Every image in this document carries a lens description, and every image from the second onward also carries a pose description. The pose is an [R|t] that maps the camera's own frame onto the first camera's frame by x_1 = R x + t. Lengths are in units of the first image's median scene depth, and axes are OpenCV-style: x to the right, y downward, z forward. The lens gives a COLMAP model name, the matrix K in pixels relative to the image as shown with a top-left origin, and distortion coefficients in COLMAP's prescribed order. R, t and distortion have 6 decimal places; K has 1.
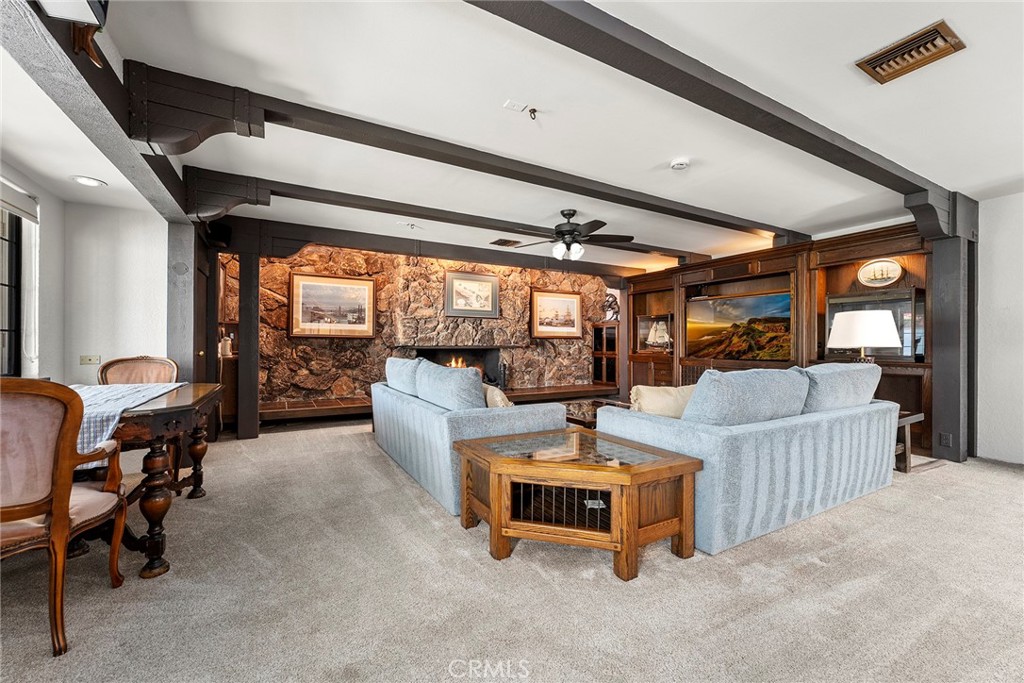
lens RADIAL K [[432.4, 0, 516.7], [0, 432.4, 342.5], [0, 0, 1]] dist [-0.015986, 0.004220]
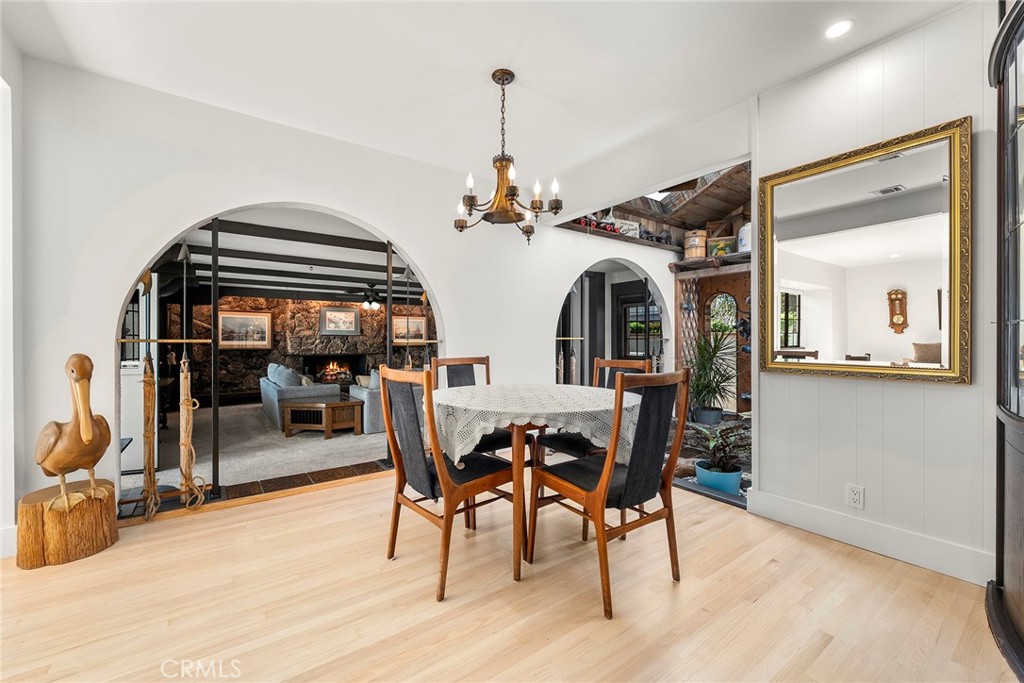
lens RADIAL K [[432.4, 0, 524.8], [0, 432.4, 339.9], [0, 0, 1]] dist [-0.015986, 0.004220]
pose [[0.992378, -0.005161, 0.123126, 0.377380], [0.004846, 0.999984, 0.002859, -0.044282], [-0.123139, -0.002240, 0.992387, -0.643525]]
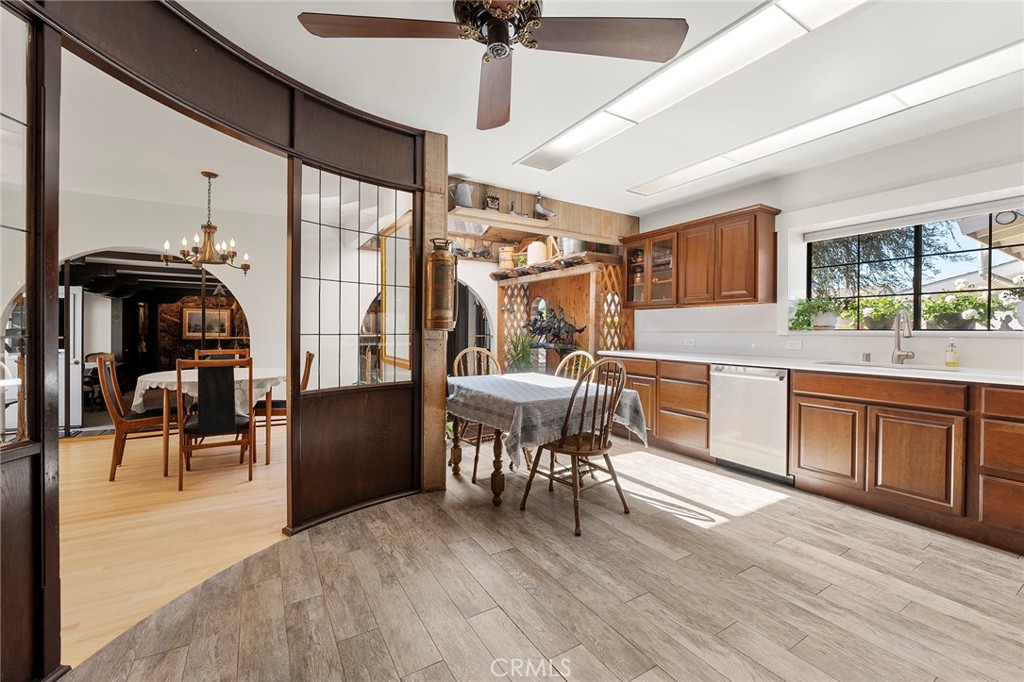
lens RADIAL K [[432.4, 0, 506.4], [0, 432.4, 331.8], [0, 0, 1]] dist [-0.015986, 0.004220]
pose [[0.999493, 0.003361, 0.031676, 0.778030], [-0.003483, 0.999987, 0.003826, -0.056188], [-0.031663, -0.003934, 0.999491, -0.865936]]
